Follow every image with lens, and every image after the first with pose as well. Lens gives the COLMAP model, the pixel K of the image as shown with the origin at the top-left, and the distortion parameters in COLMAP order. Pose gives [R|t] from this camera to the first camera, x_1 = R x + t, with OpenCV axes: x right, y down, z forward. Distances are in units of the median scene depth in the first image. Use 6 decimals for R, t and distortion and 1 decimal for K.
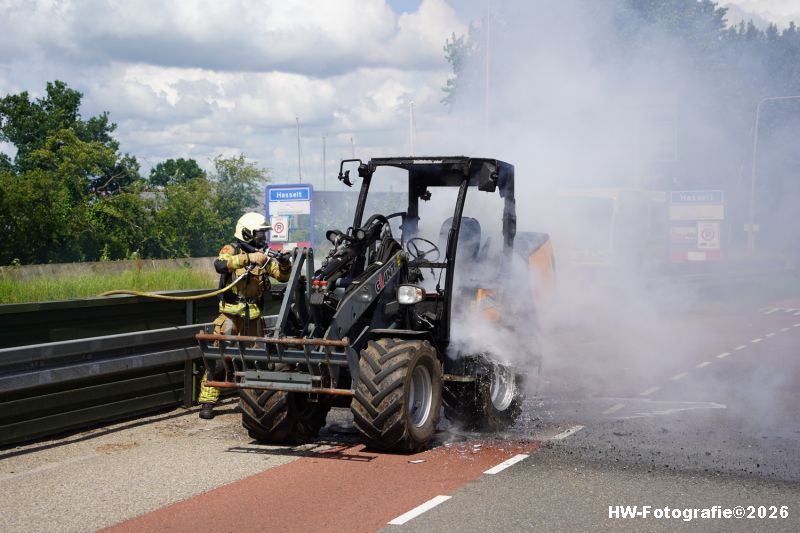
lens RADIAL K [[1460.9, 0, 399.6], [0, 1460.9, 264.2], [0, 0, 1]] dist [0.480763, -0.050193]
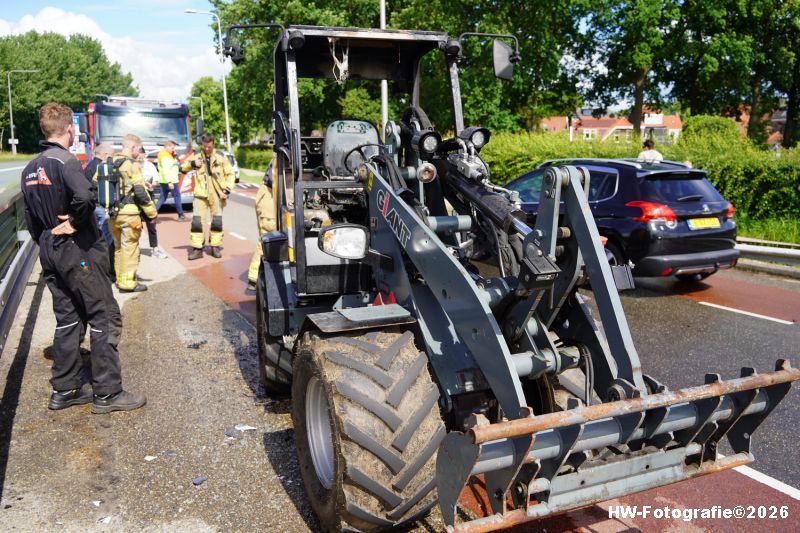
lens RADIAL K [[650.5, 0, 400.0], [0, 650.5, 266.5], [0, 0, 1]] dist [-0.027556, 0.003100]
pose [[0.689704, -0.145992, 0.709221, -0.229374], [0.025277, 0.983721, 0.177917, -0.016901], [-0.723650, -0.104783, 0.682166, 0.826351]]
